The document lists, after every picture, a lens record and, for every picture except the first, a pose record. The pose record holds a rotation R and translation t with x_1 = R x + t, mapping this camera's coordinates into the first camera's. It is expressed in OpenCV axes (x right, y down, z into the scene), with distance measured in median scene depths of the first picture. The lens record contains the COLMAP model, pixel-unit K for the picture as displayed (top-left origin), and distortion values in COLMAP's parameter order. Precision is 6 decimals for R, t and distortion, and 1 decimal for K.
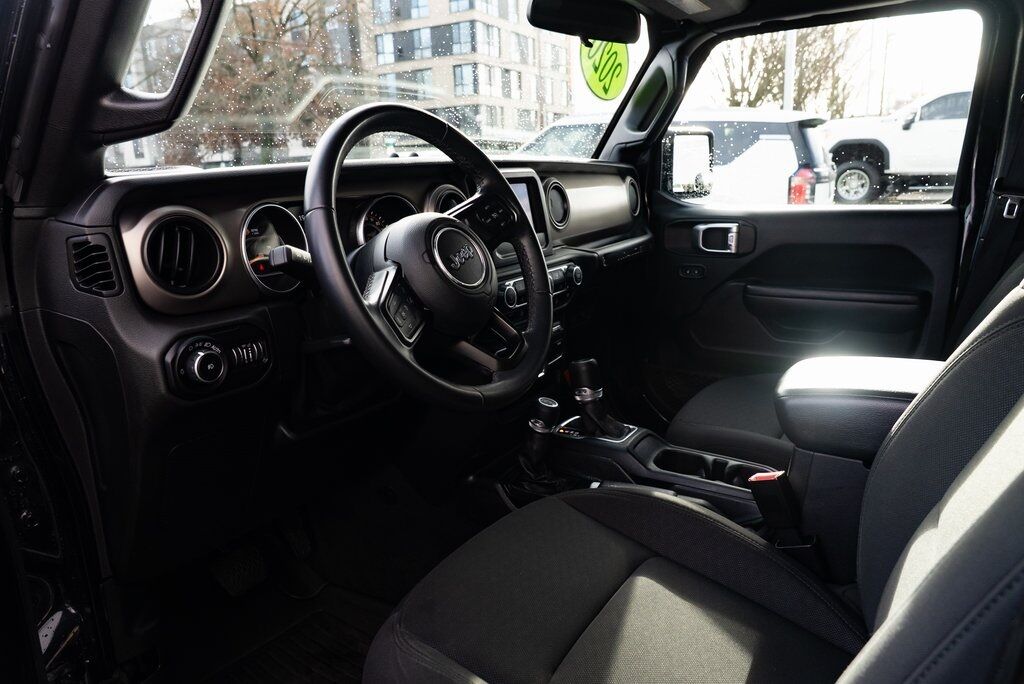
lens RADIAL K [[702.9, 0, 517.3], [0, 702.9, 338.8], [0, 0, 1]] dist [-0.041559, 0.026168]
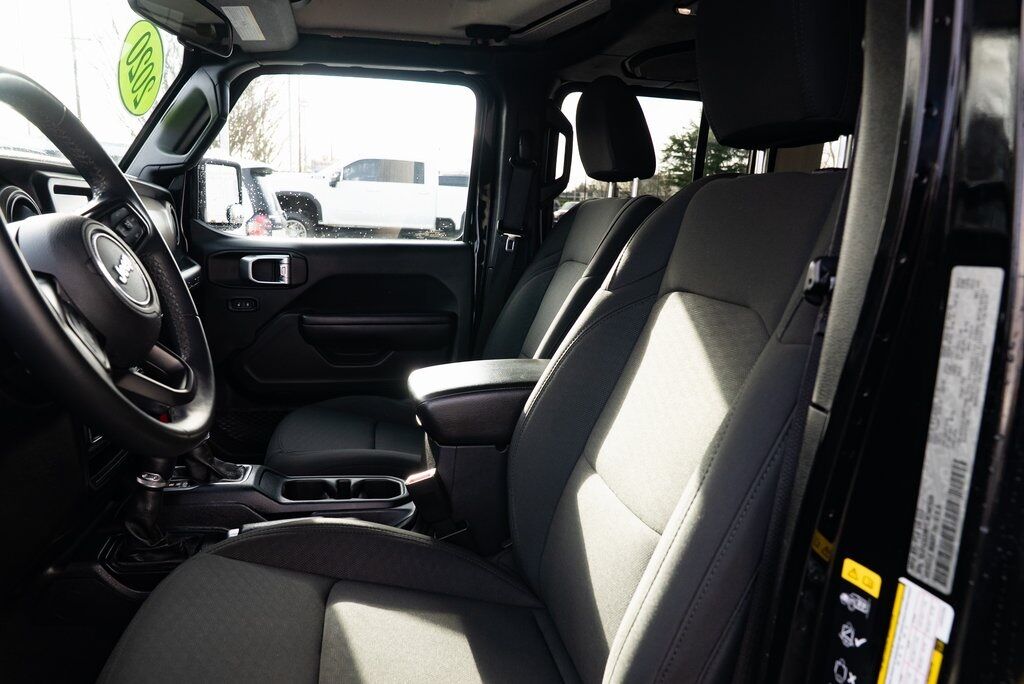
lens RADIAL K [[702.9, 0, 517.3], [0, 702.9, 338.8], [0, 0, 1]] dist [-0.041559, 0.026168]
pose [[0.712110, -0.061585, 0.699362, -0.166912], [0.110452, 0.993568, -0.024973, 0.017522], [-0.693325, 0.095029, 0.714332, 0.062623]]
